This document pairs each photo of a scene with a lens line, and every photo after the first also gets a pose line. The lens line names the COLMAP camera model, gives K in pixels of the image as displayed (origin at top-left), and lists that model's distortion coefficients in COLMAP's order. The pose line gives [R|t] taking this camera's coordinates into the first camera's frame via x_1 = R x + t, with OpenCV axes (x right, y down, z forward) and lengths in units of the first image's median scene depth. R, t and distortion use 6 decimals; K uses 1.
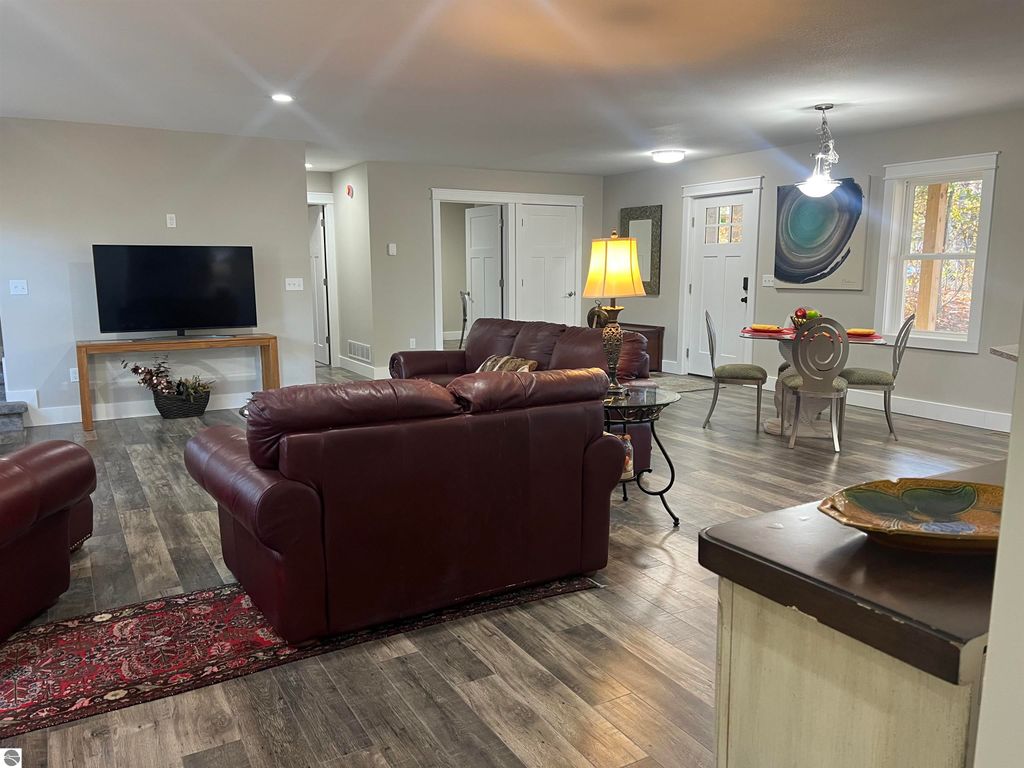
lens RADIAL K [[771.2, 0, 510.7], [0, 771.2, 388.3], [0, 0, 1]] dist [0.014643, 0.002781]
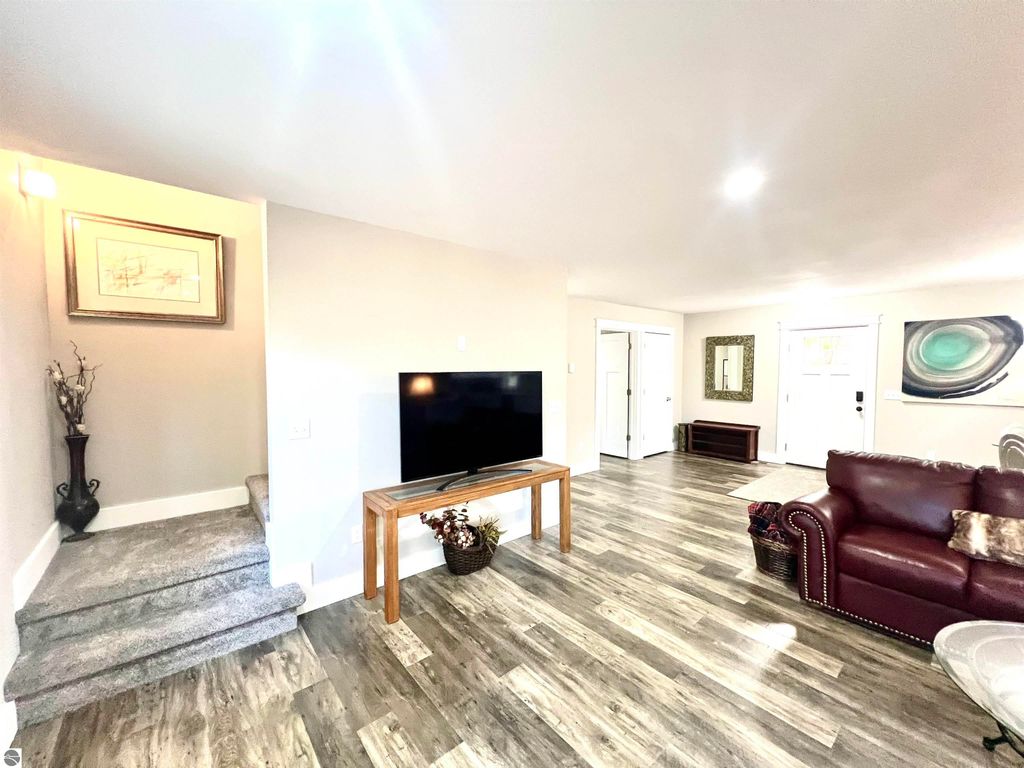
lens RADIAL K [[413.8, 0, 512.3], [0, 413.8, 386.9], [0, 0, 1]] dist [-0.002816, -0.000051]
pose [[0.987959, -0.005533, 0.154615, -0.397845], [0.022401, 0.993945, -0.107569, -0.098693], [-0.153084, 0.109738, 0.982101, 0.454833]]
